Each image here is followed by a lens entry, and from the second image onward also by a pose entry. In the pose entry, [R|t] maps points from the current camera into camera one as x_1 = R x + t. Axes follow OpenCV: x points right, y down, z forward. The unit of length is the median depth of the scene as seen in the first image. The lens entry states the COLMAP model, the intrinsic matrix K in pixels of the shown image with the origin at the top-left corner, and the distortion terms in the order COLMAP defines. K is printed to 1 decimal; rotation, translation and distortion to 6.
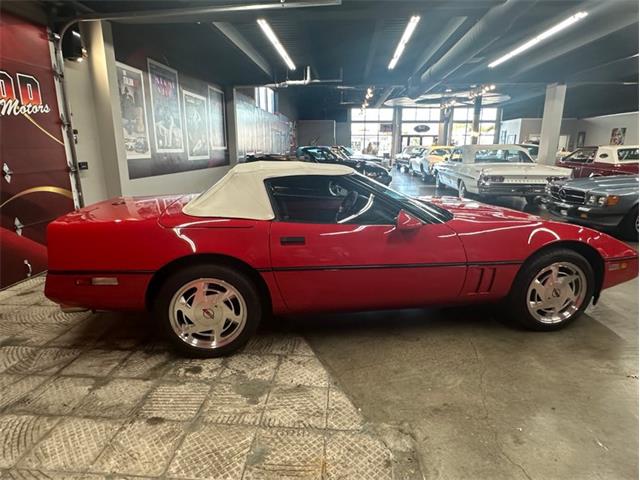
lens RADIAL K [[380.1, 0, 317.6], [0, 380.1, 239.8], [0, 0, 1]] dist [-0.005089, 0.002234]
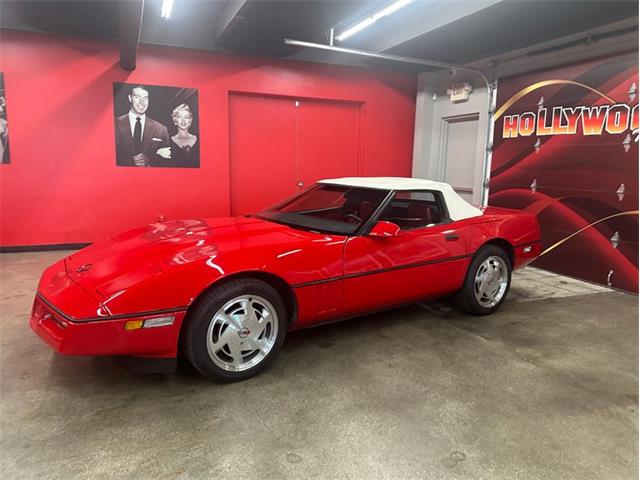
lens RADIAL K [[472.2, 0, 328.3], [0, 472.2, 235.2], [0, 0, 1]] dist [0.052686, -0.081004]
pose [[-0.886882, 0.049758, -0.459308, 0.605892], [-0.131323, 0.926021, 0.353891, -0.434000], [0.442938, 0.374177, -0.814738, 1.772193]]
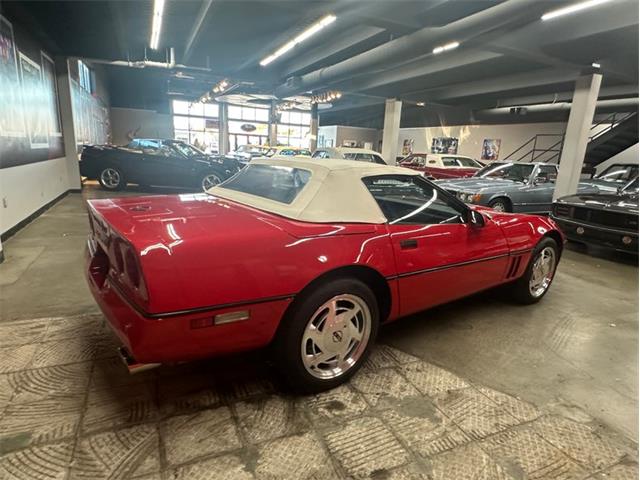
lens RADIAL K [[380.1, 0, 317.8], [0, 380.1, 244.7], [0, 0, 1]] dist [-0.005089, 0.002234]
pose [[0.880259, -0.067163, 0.469716, -0.443259], [0.059333, 0.997742, 0.031474, -0.024568], [-0.470769, 0.000164, 0.882256, 0.170643]]
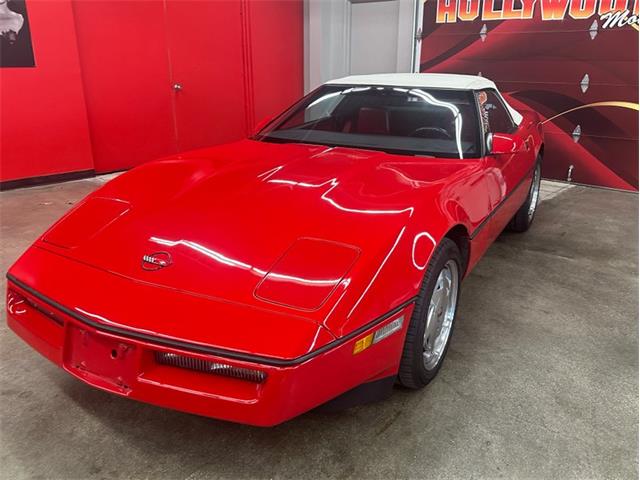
lens RADIAL K [[523.9, 0, 329.1], [0, 523.9, 241.2], [0, 0, 1]] dist [0.021943, -0.033744]
pose [[-0.600167, 0.257837, -0.757179, 0.876757], [-0.197150, 0.869734, 0.452433, -0.312490], [0.775198, 0.420813, -0.471152, 1.298702]]
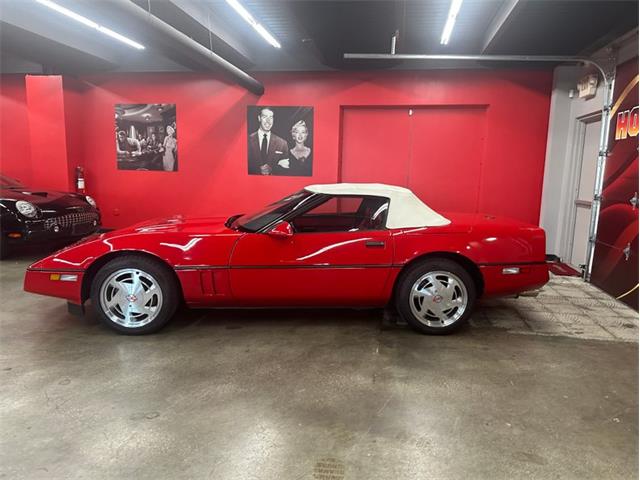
lens RADIAL K [[472.2, 0, 325.6], [0, 472.2, 246.7], [0, 0, 1]] dist [0.052686, -0.081004]
pose [[-0.996559, -0.036198, 0.074570, -0.076956], [-0.004438, 0.921621, 0.388066, -0.481128], [-0.082772, 0.386400, -0.918610, 1.975889]]
